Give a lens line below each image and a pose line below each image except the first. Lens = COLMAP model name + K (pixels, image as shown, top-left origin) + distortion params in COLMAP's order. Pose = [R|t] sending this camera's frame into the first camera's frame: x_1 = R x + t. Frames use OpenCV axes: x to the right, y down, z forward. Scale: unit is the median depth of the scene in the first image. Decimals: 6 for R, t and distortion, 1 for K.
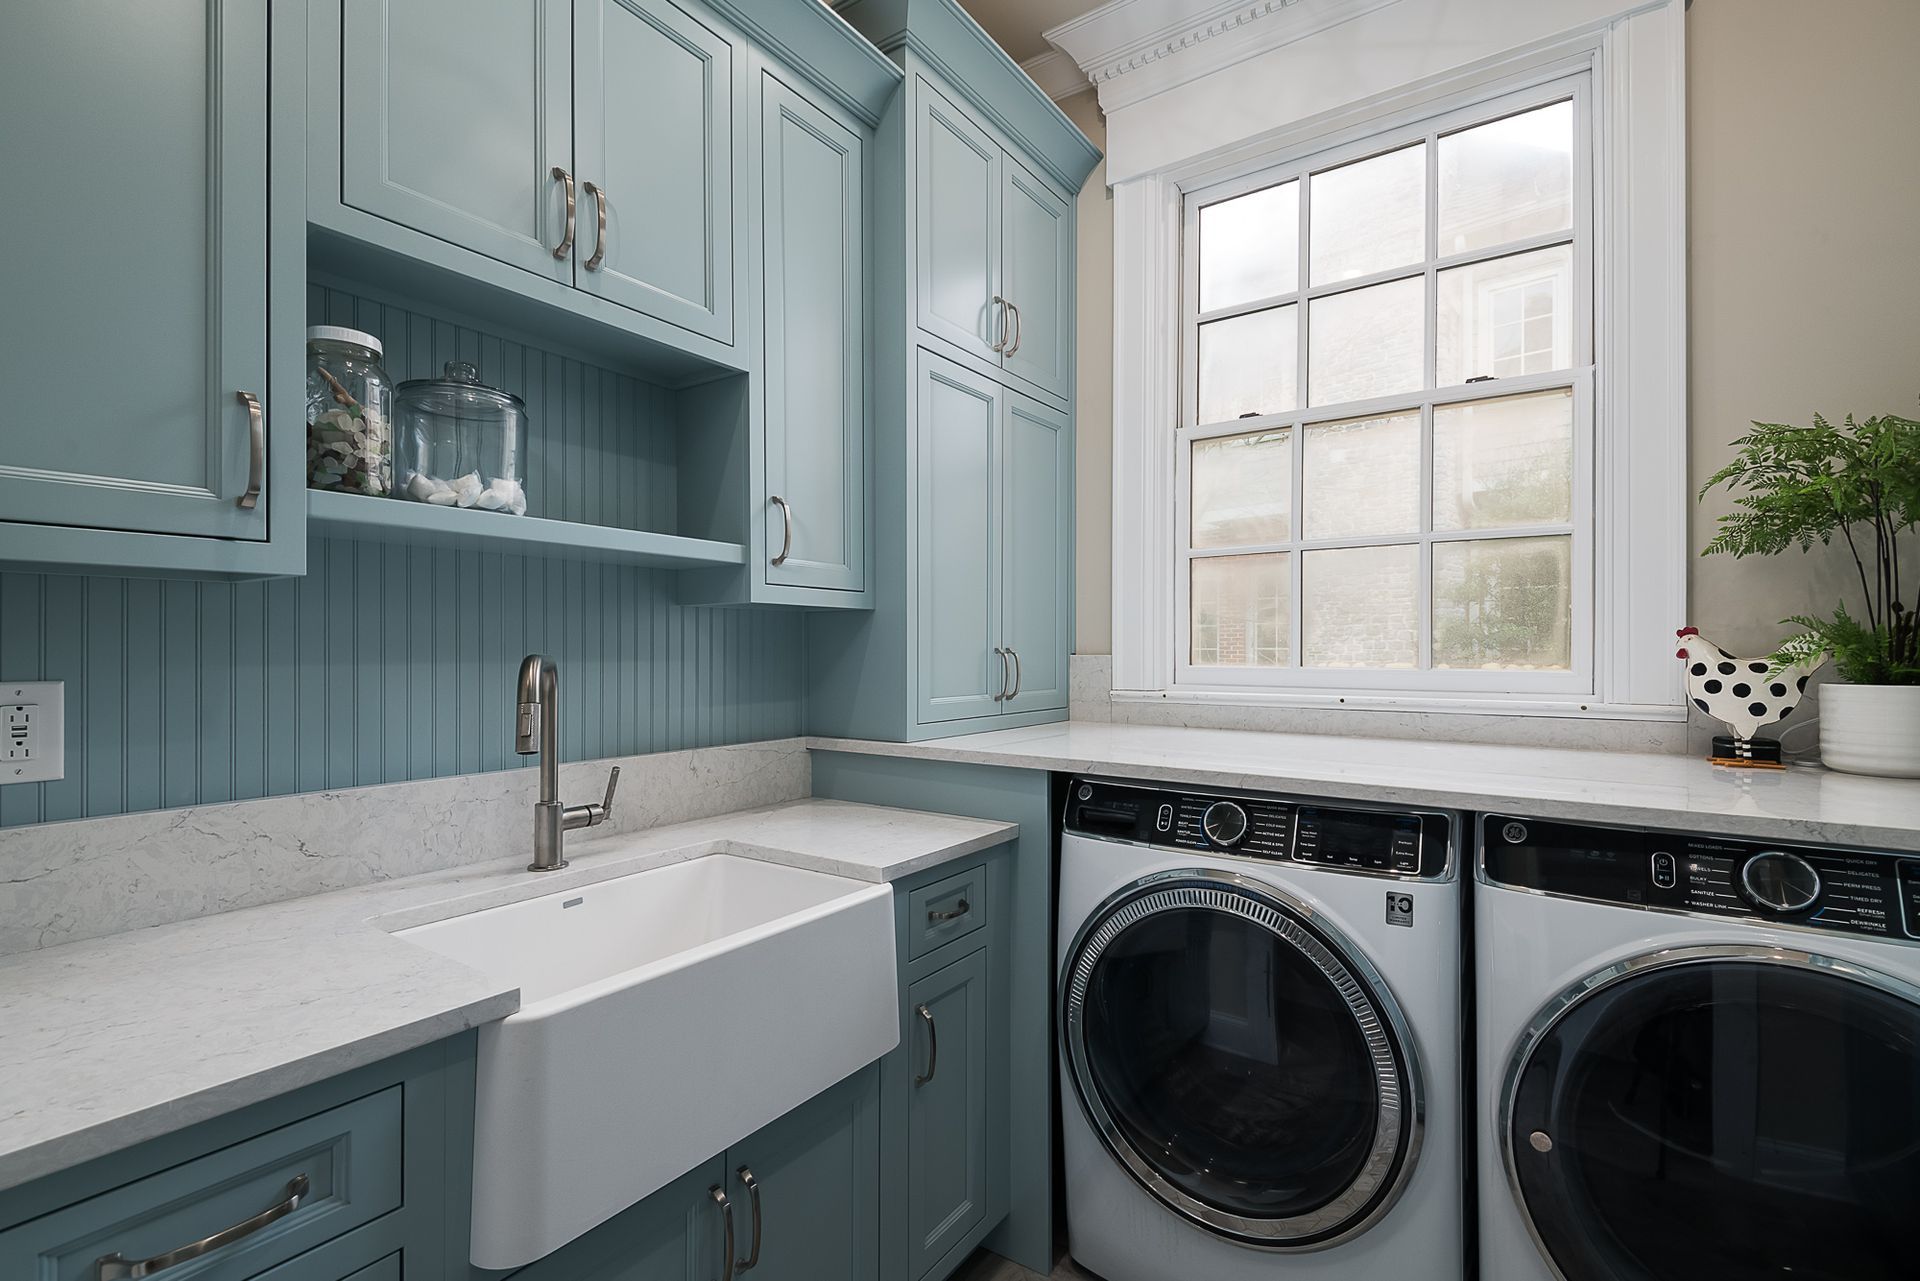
lens RADIAL K [[882.8, 0, 965.2], [0, 882.8, 647.6], [0, 0, 1]] dist [0.042999, -0.021304]
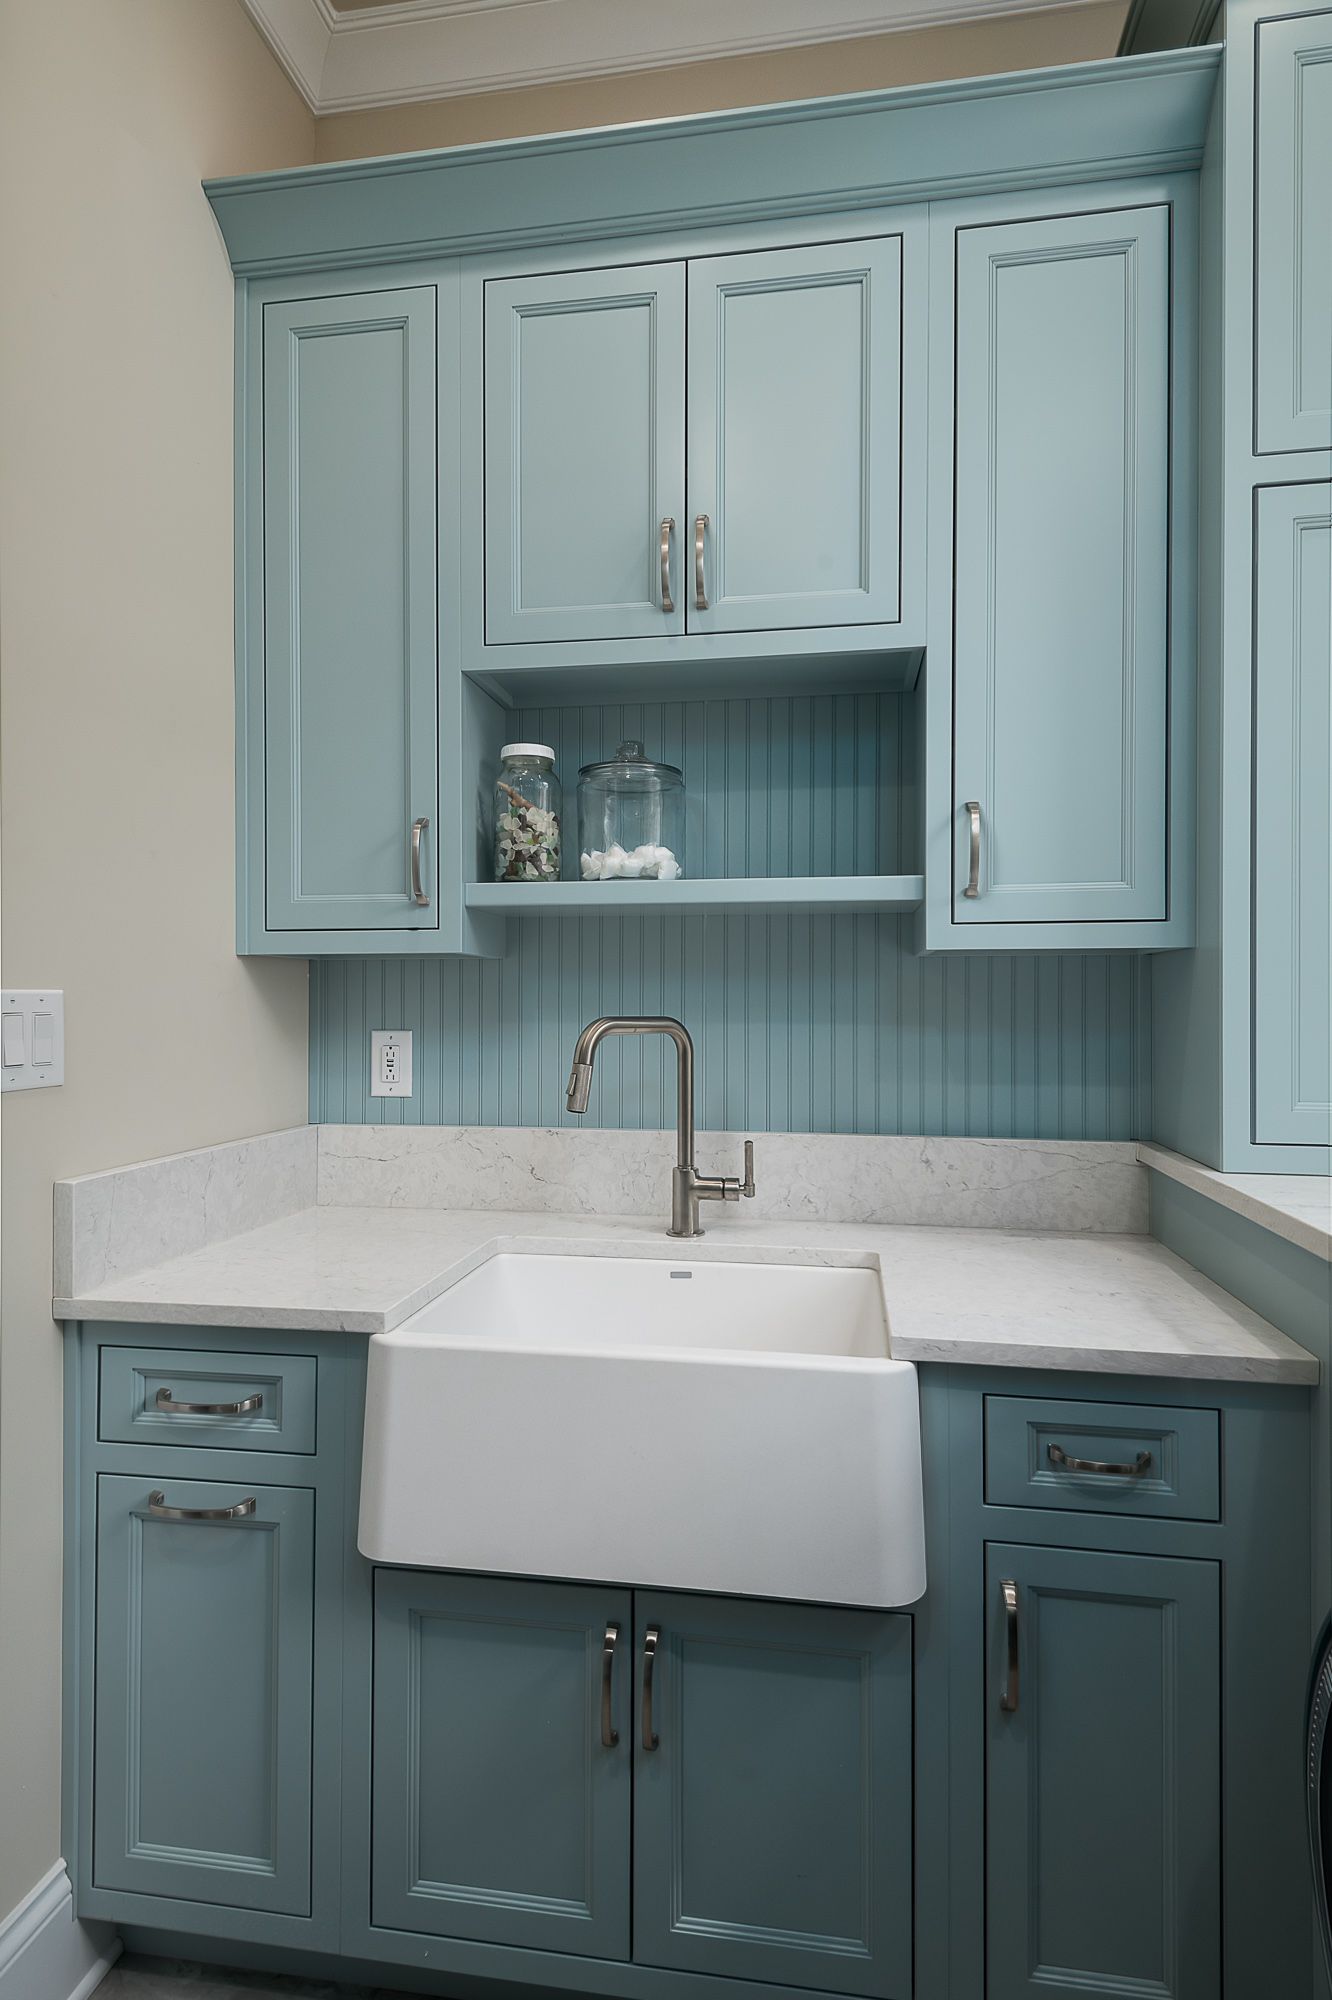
lens RADIAL K [[1026.8, 0, 666.0], [0, 1026.8, 1000.0], [0, 0, 1]] dist [0.027427, -0.000536]
pose [[0.430045, -0.001915, -0.902806, 0.532326], [0.000211, 0.999998, -0.002020, -0.007797], [0.902808, 0.000679, 0.430044, 0.487951]]
